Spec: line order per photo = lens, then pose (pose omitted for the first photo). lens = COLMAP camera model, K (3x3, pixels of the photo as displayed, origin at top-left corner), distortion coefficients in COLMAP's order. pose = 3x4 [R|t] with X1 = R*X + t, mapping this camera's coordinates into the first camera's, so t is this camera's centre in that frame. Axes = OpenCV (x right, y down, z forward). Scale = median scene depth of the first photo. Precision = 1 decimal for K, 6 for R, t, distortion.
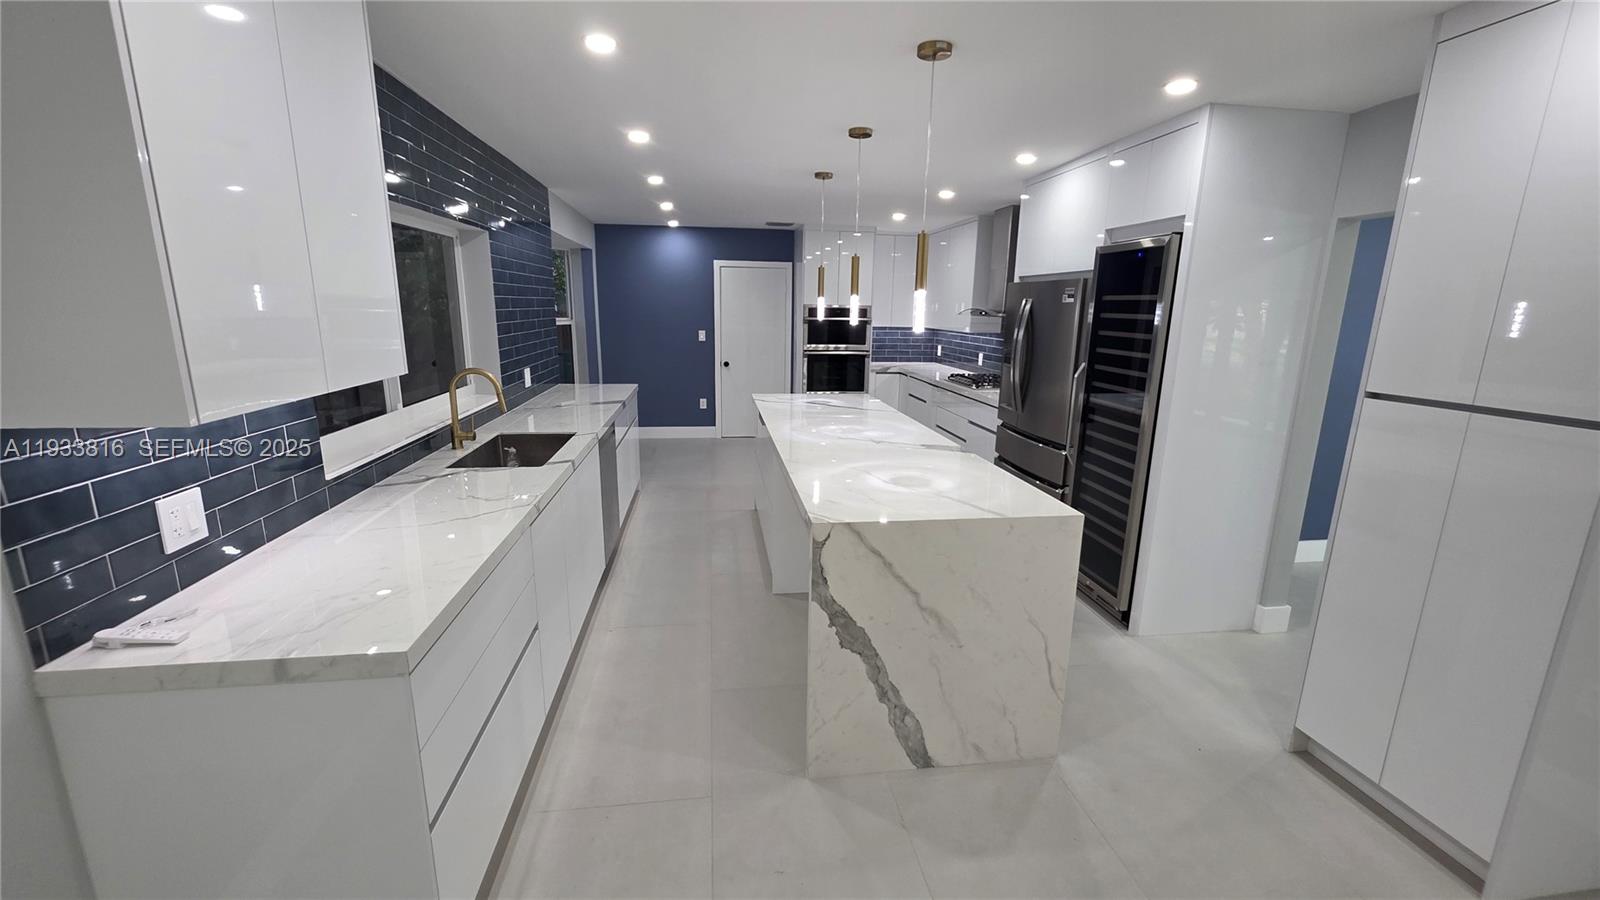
lens RADIAL K [[636.3, 0, 798.2], [0, 636.3, 448.6], [0, 0, 1]] dist [0.002929, 0.000083]
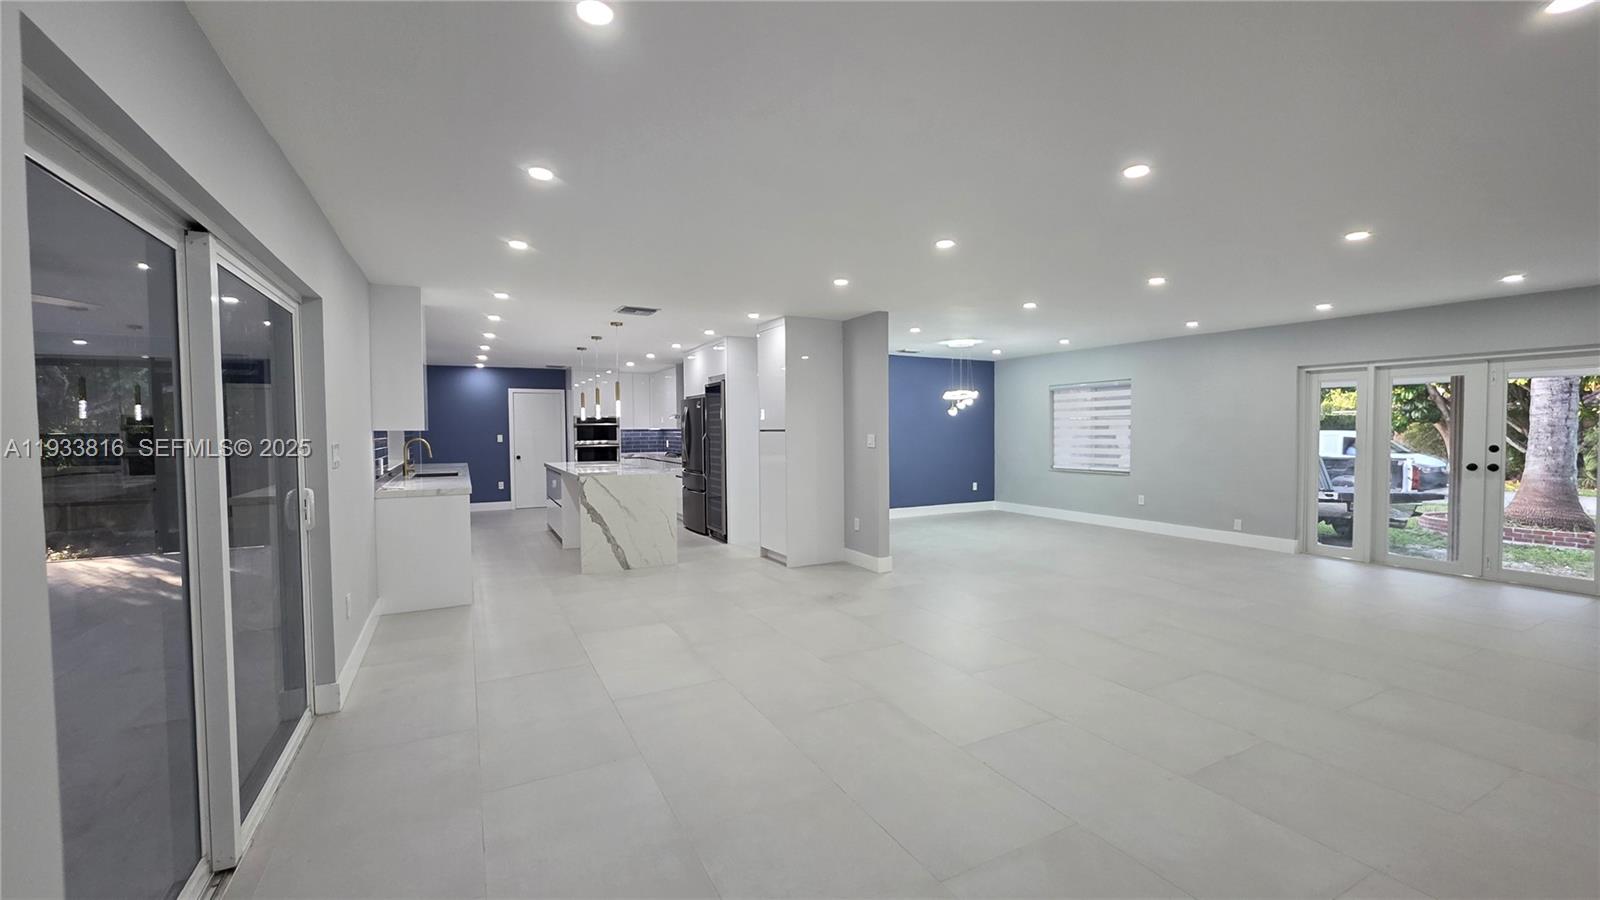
lens RADIAL K [[636.3, 0, 805.2], [0, 636.3, 452.0], [0, 0, 1]] dist [0.002929, 0.000083]
pose [[0.936436, -0.034997, 0.349090, -0.009333], [0.098490, 0.981224, -0.165831, 0.225823], [-0.336731, 0.189672, 0.922300, -0.792640]]
